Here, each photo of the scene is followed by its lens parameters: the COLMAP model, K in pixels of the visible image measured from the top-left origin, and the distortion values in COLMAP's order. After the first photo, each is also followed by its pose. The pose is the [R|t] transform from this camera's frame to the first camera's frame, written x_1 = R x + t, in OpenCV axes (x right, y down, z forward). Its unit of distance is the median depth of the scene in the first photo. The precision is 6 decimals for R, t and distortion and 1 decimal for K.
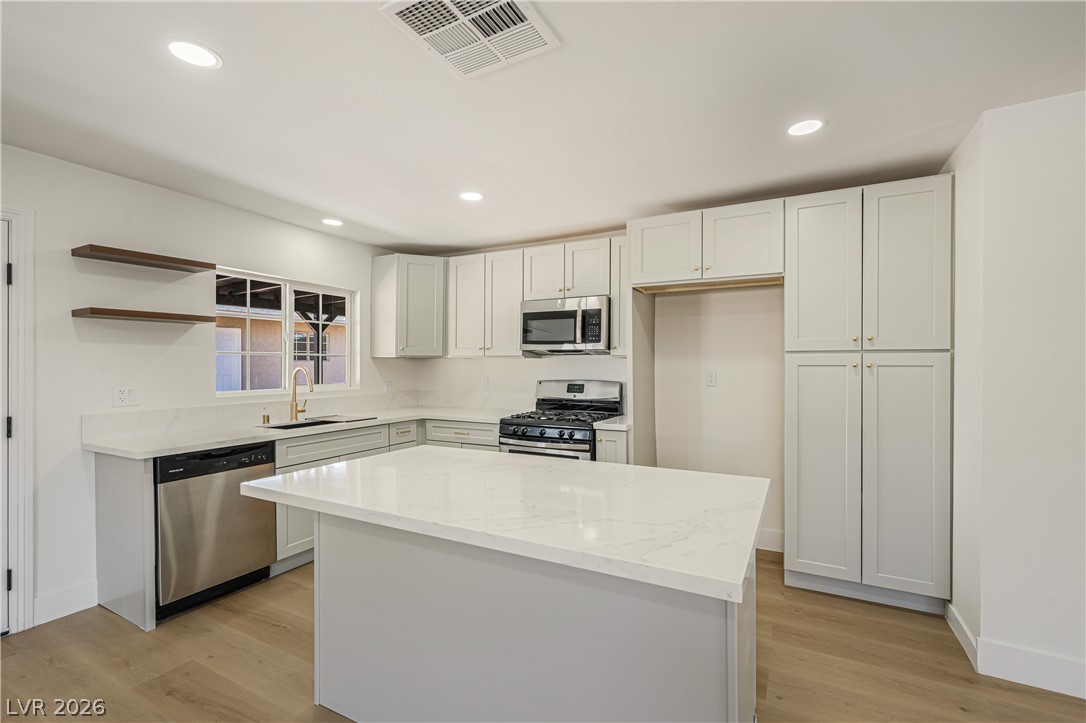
lens RADIAL K [[472.8, 0, 544.0], [0, 472.8, 362.5], [0, 0, 1]] dist [-0.005631, -0.000008]
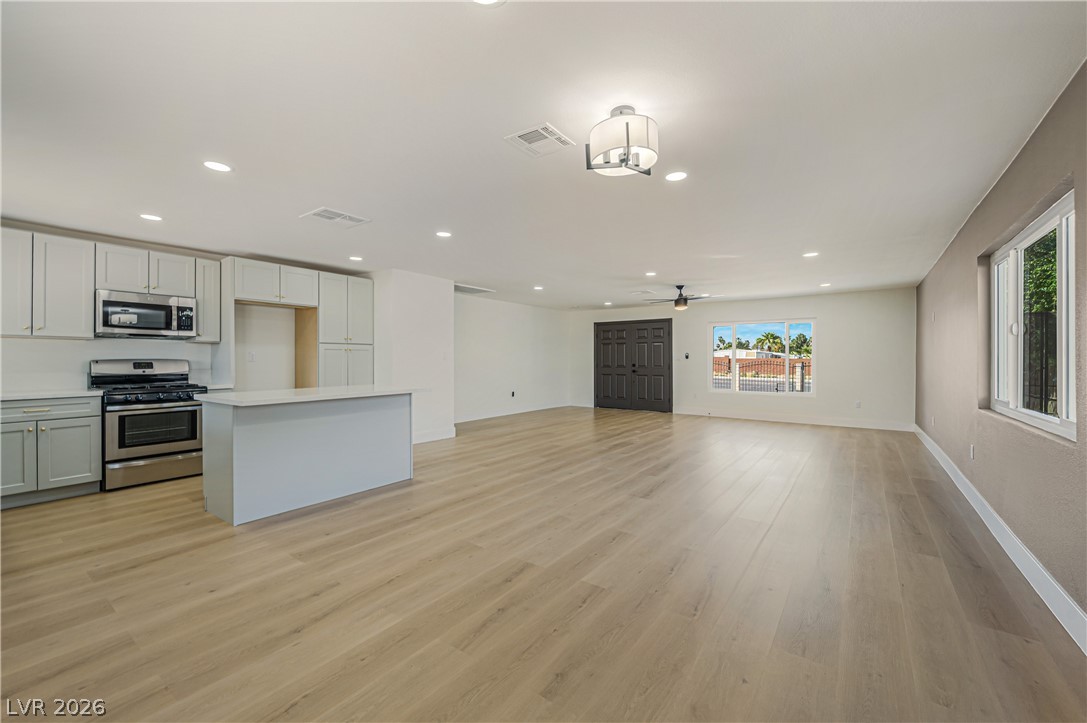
lens RADIAL K [[432.8, 0, 541.8], [0, 432.8, 357.7], [0, 0, 1]] dist [-0.002875, -0.000455]
pose [[0.132181, 0.003301, 0.991220, -0.953345], [-0.003612, 0.999989, -0.002849, 0.034751], [-0.991219, -0.003204, 0.132191, -0.193443]]
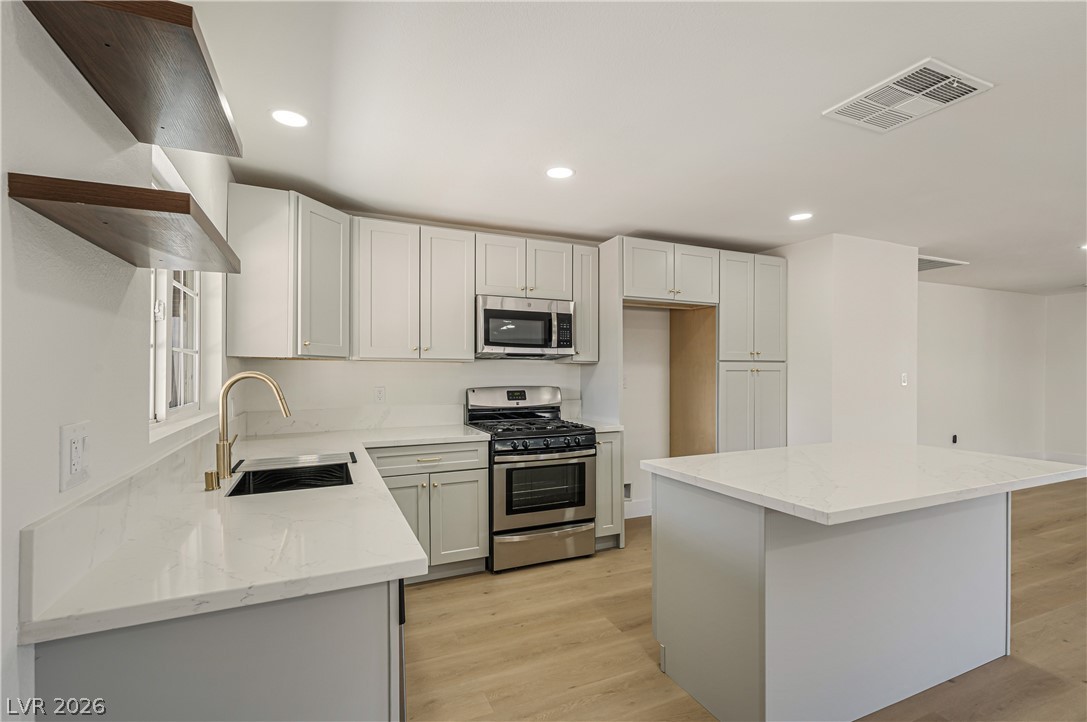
lens RADIAL K [[502.8, 0, 547.4], [0, 502.8, 368.3], [0, 0, 1]] dist [-0.022041, -0.004074]
pose [[0.616689, 0.003701, 0.787198, -0.697439], [-0.004735, 0.999988, -0.000992, 0.002630], [-0.787193, -0.003115, 0.616699, 0.358691]]
